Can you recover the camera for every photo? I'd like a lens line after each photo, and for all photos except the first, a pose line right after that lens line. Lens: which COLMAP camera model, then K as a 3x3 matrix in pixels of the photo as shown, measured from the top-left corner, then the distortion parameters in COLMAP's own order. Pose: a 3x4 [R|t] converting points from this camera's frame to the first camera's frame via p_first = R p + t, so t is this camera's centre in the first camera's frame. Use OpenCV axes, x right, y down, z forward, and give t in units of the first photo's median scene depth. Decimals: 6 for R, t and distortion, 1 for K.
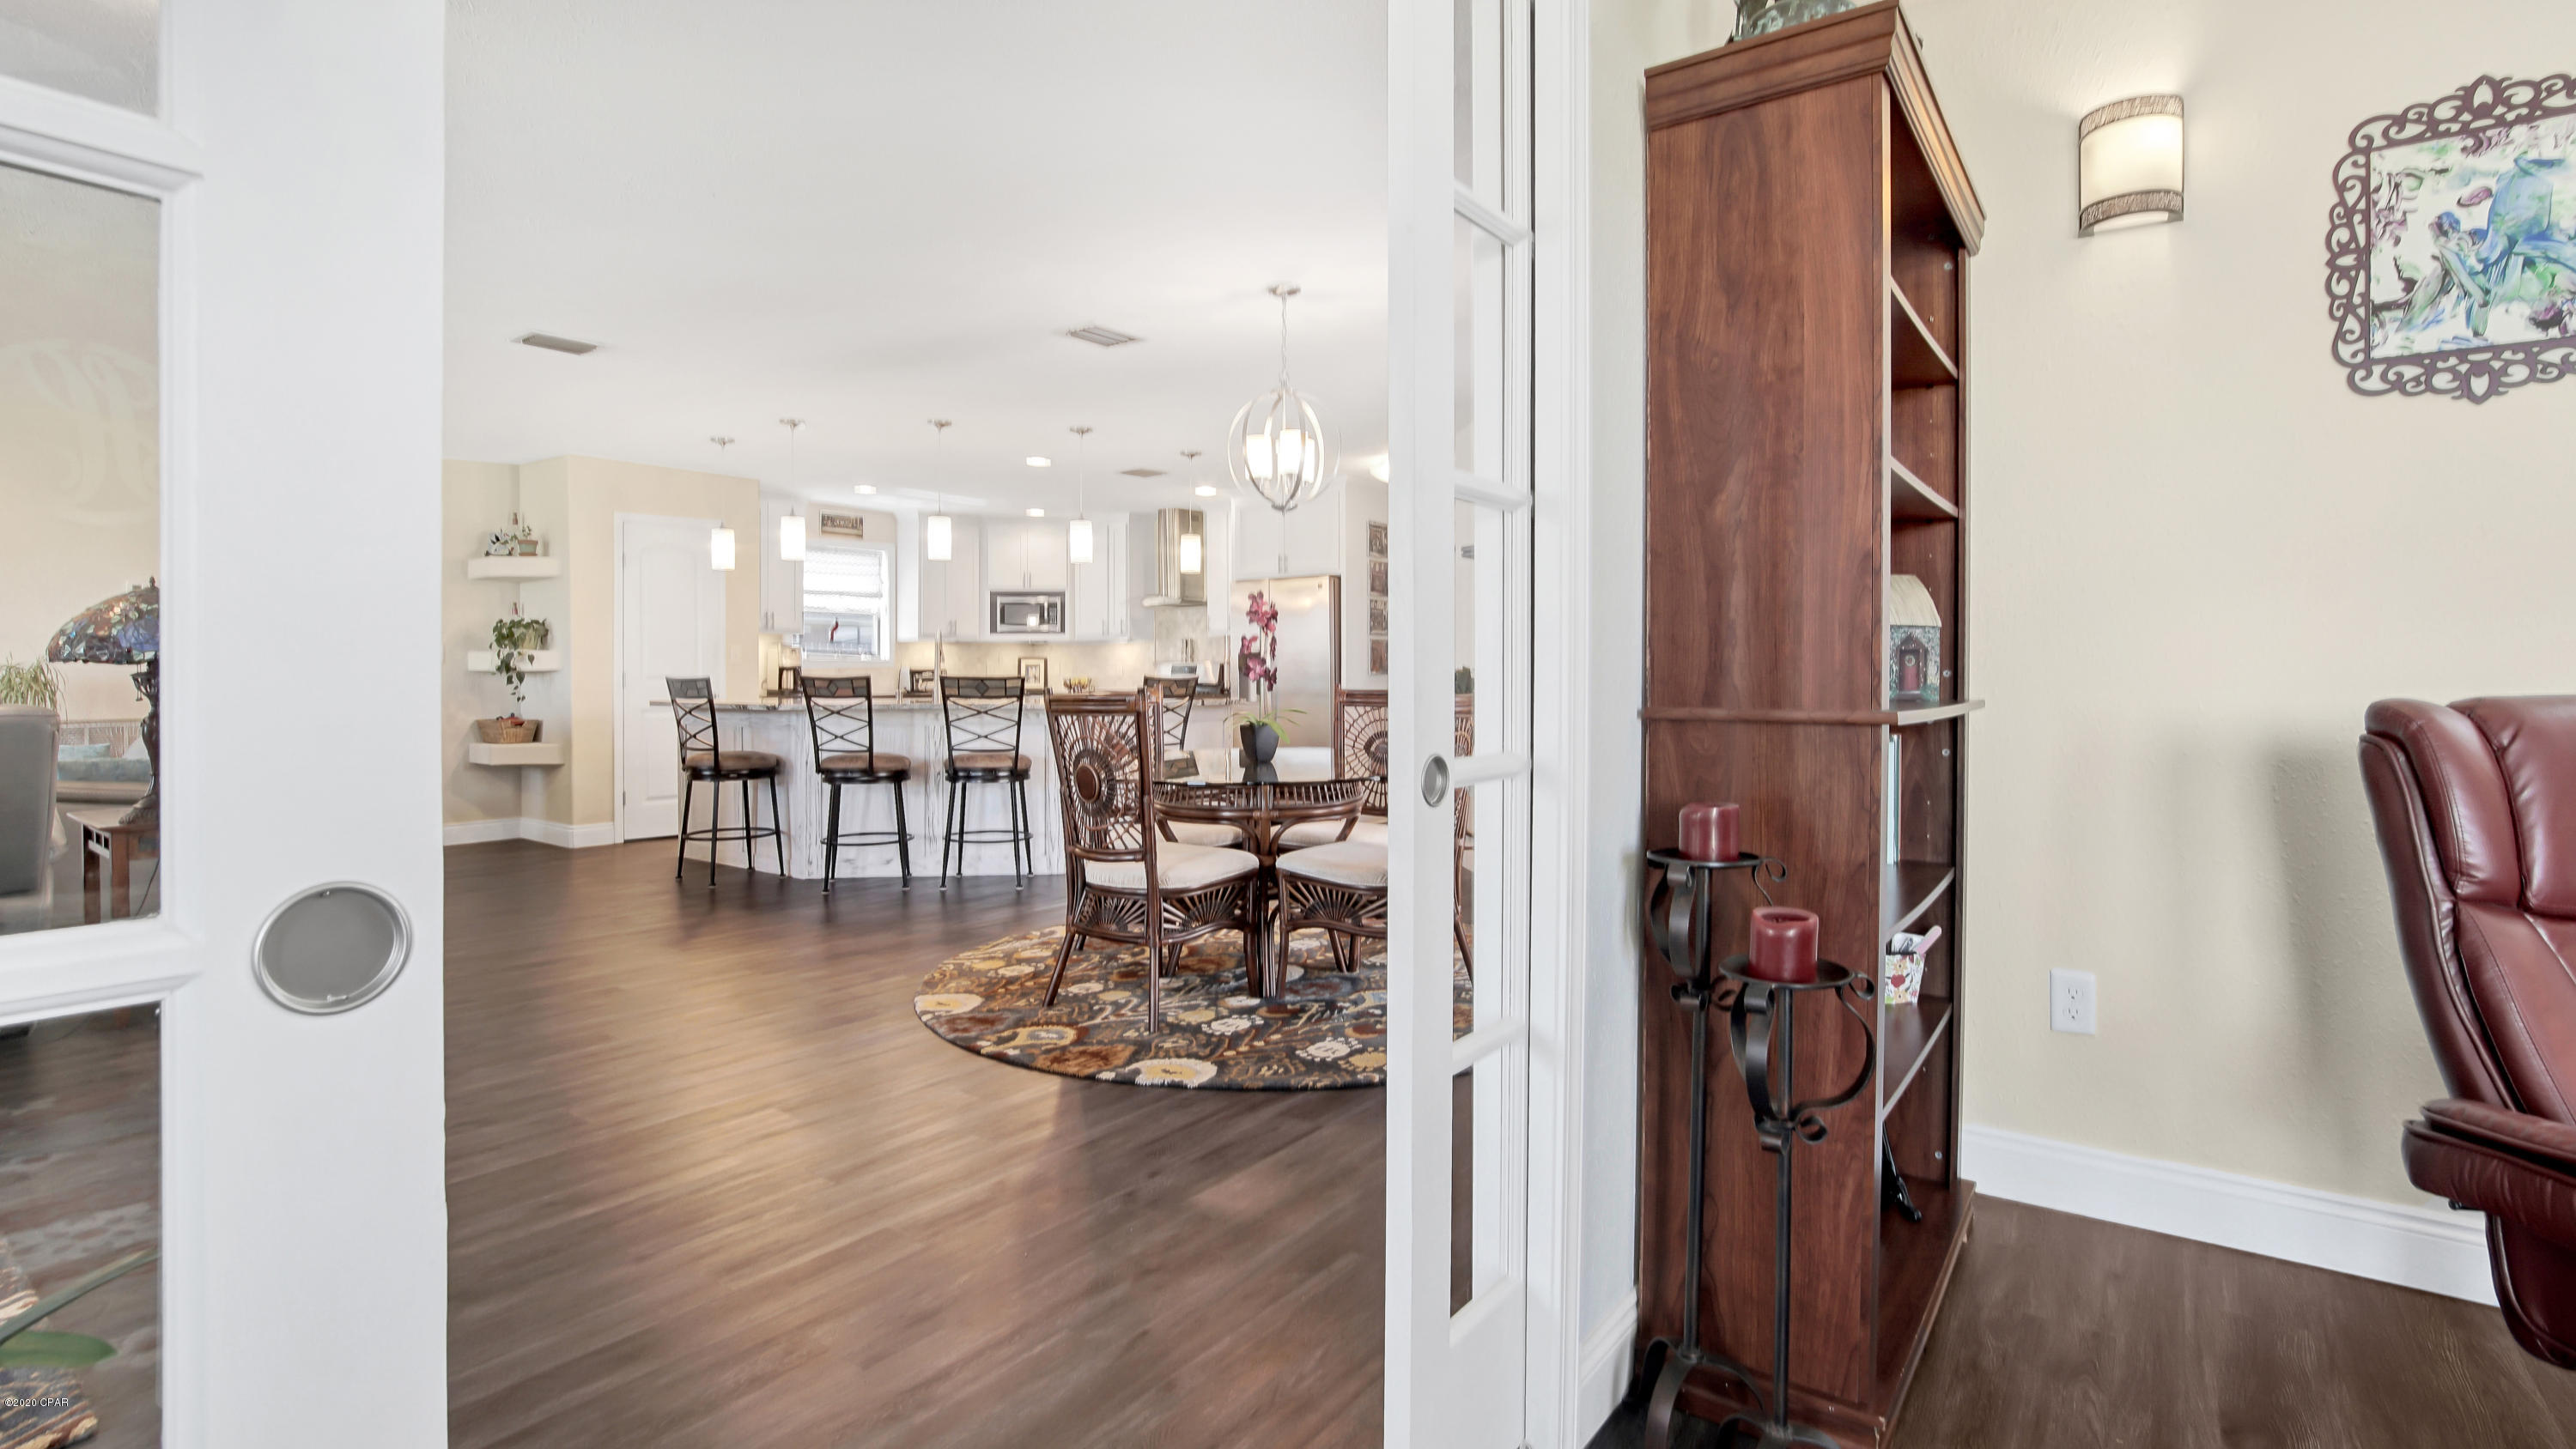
lens RADIAL K [[1212.9, 0, 1292.2], [0, 1212.9, 703.6], [0, 0, 1]] dist [-0.030119, 0.005632]
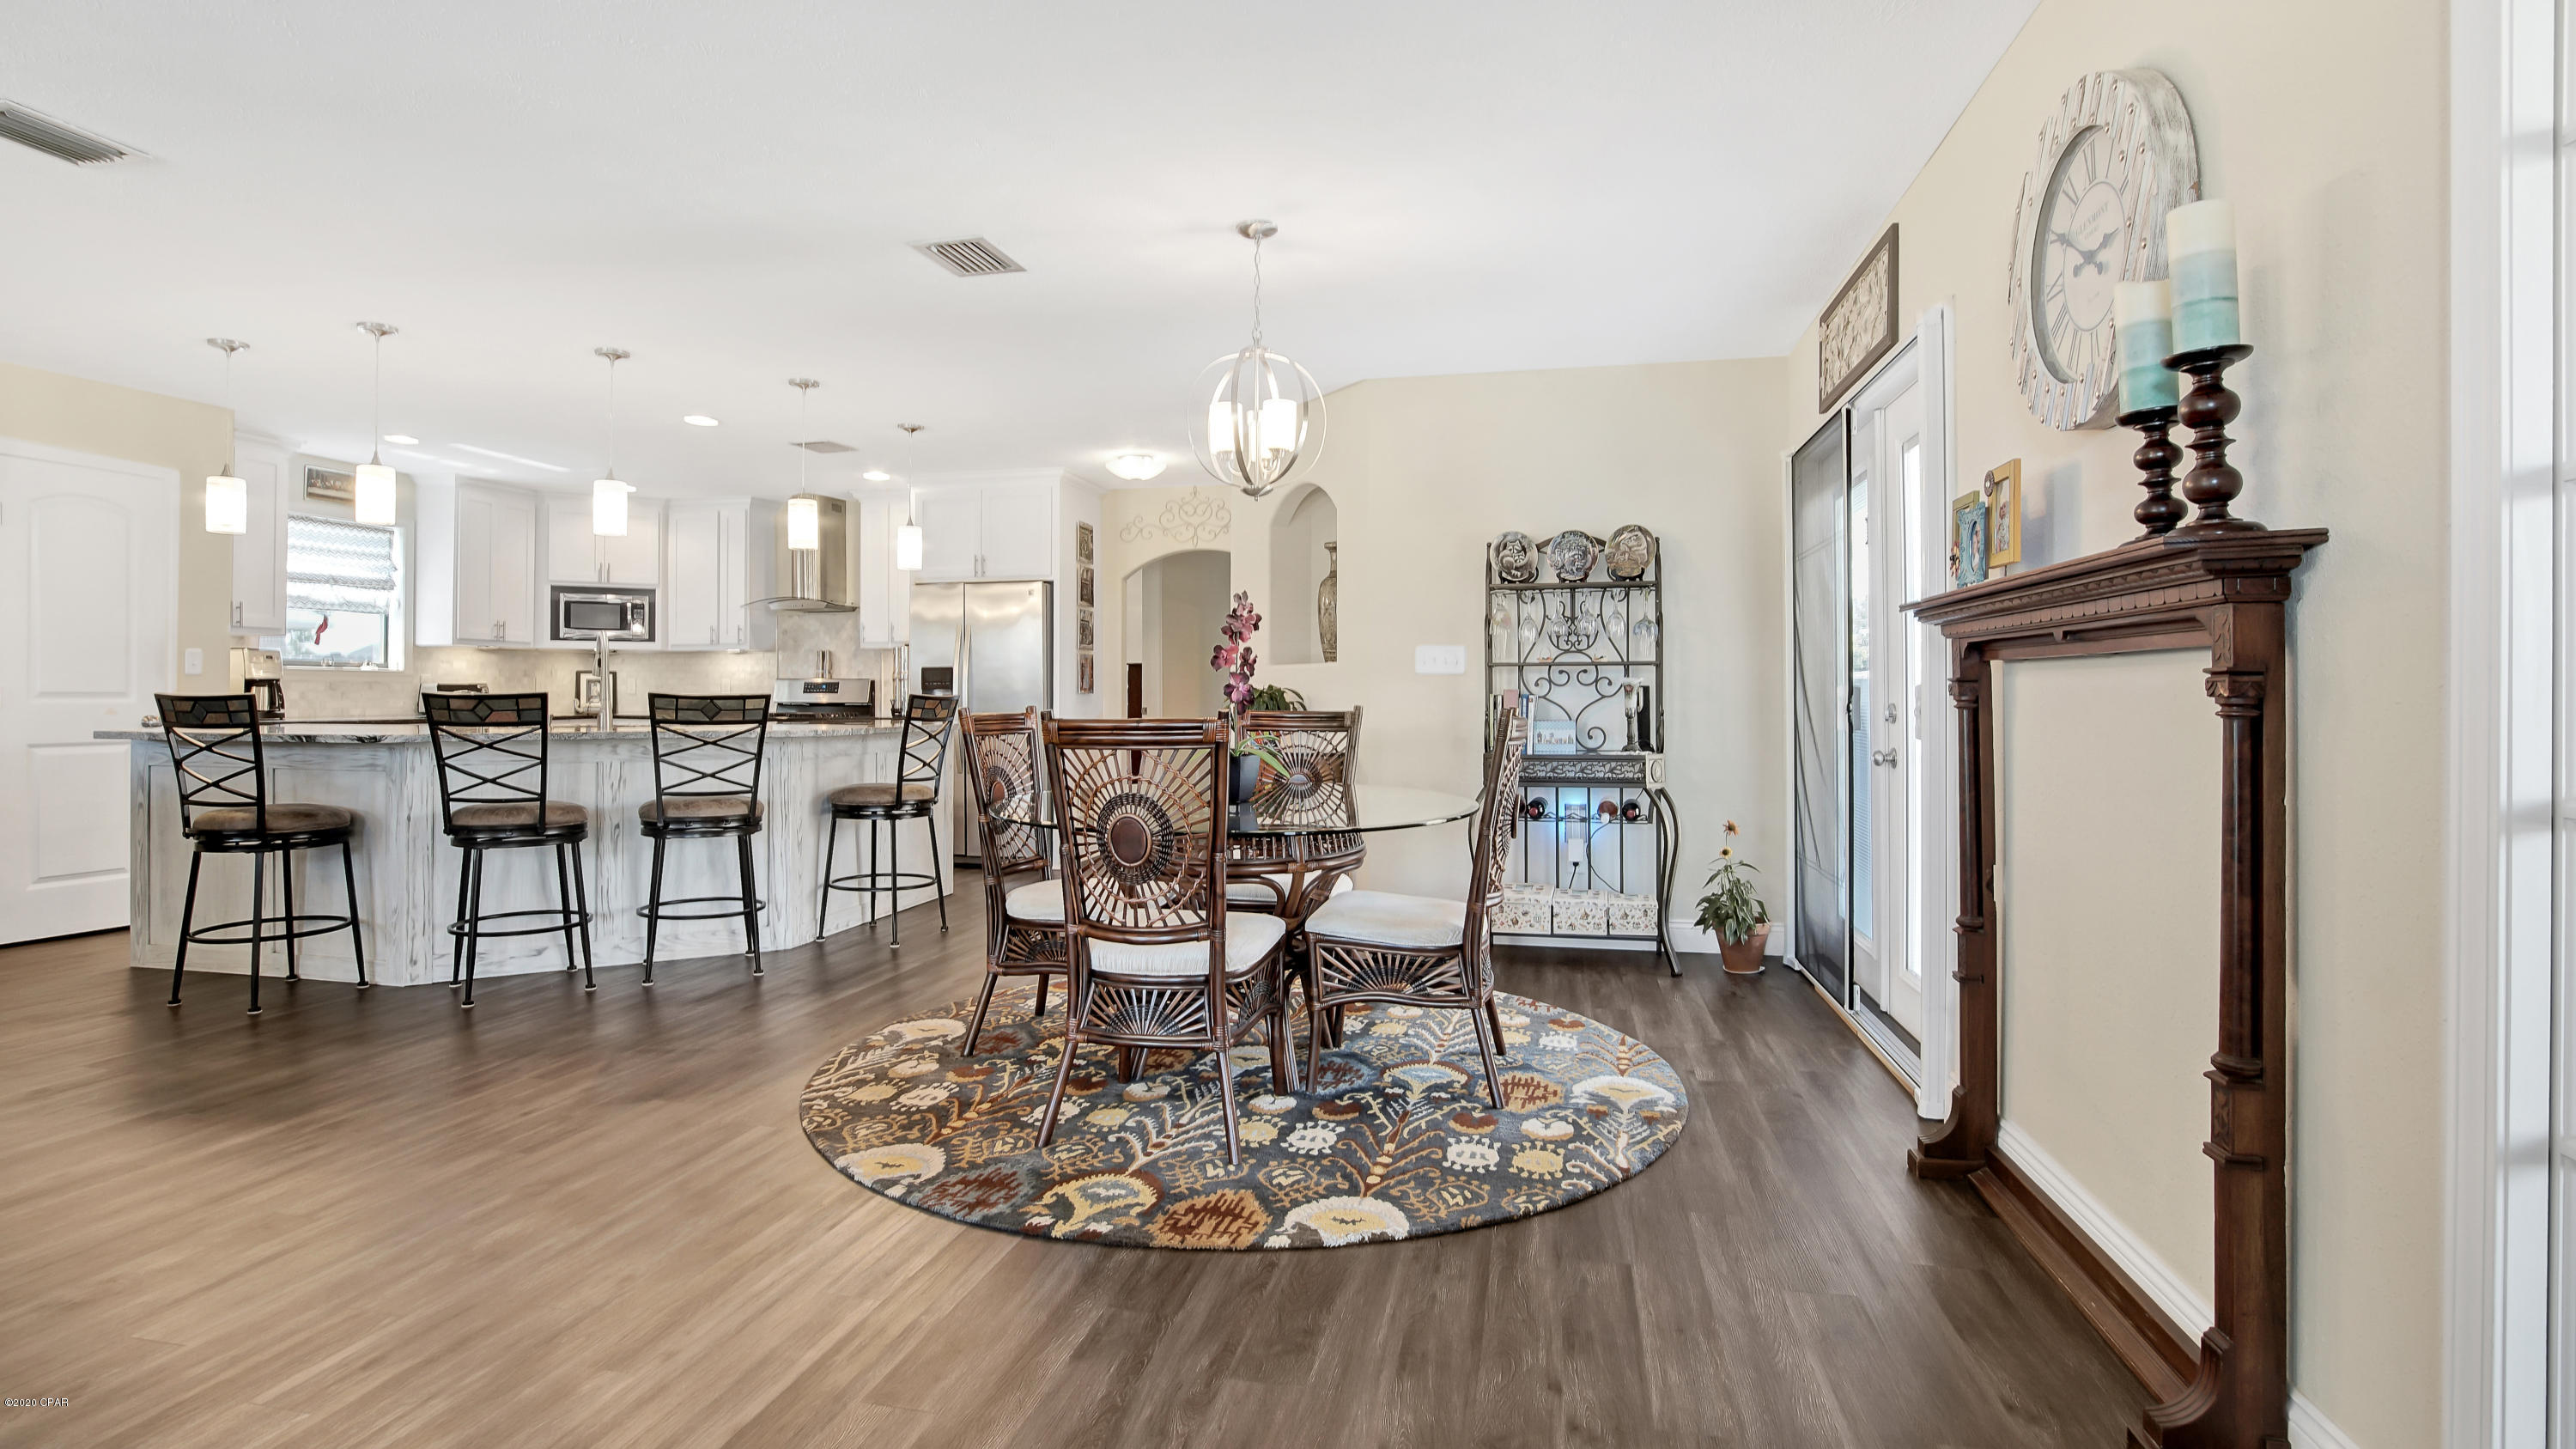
lens RADIAL K [[1213.3, 0, 1300.1], [0, 1213.3, 707.3], [0, 0, 1]] dist [-0.030119, 0.005632]
pose [[0.911543, -0.001556, 0.411201, -0.226334], [0.006767, 0.999914, -0.011216, -0.003801], [-0.411149, 0.013006, 0.911476, 0.167041]]
